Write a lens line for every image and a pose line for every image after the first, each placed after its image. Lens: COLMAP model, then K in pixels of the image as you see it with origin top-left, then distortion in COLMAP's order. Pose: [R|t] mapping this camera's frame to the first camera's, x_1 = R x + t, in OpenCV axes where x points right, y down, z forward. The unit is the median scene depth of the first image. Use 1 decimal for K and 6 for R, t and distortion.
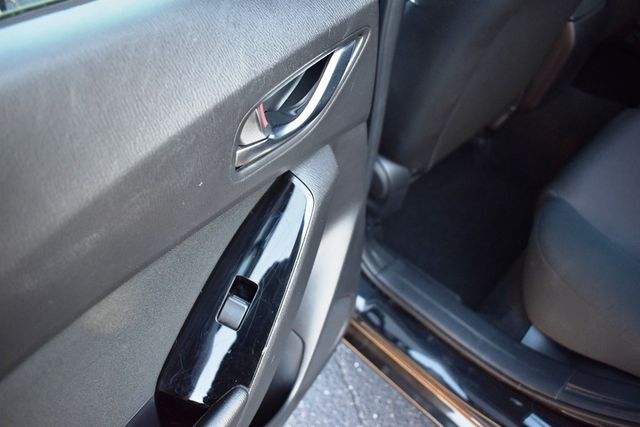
lens RADIAL K [[494.4, 0, 321.4], [0, 494.4, 218.4], [0, 0, 1]] dist [-0.101468, 0.017023]
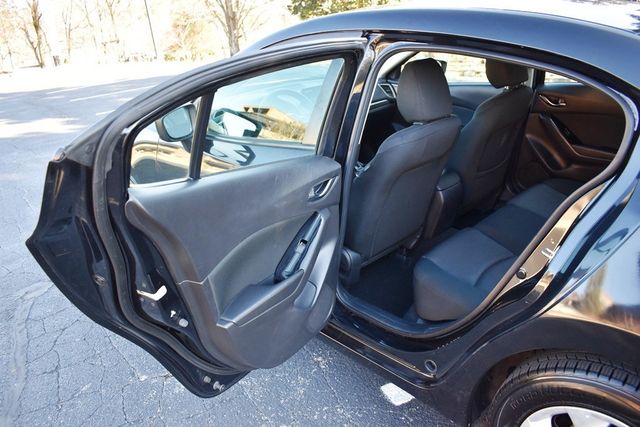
lens RADIAL K [[494.4, 0, 320.4], [0, 494.4, 217.5], [0, 0, 1]] dist [-0.101468, 0.017023]
pose [[0.998861, 0.024682, 0.040837, -0.081126], [-0.006660, 0.919564, -0.392884, 0.592732], [-0.047249, 0.392165, 0.918681, -0.993643]]
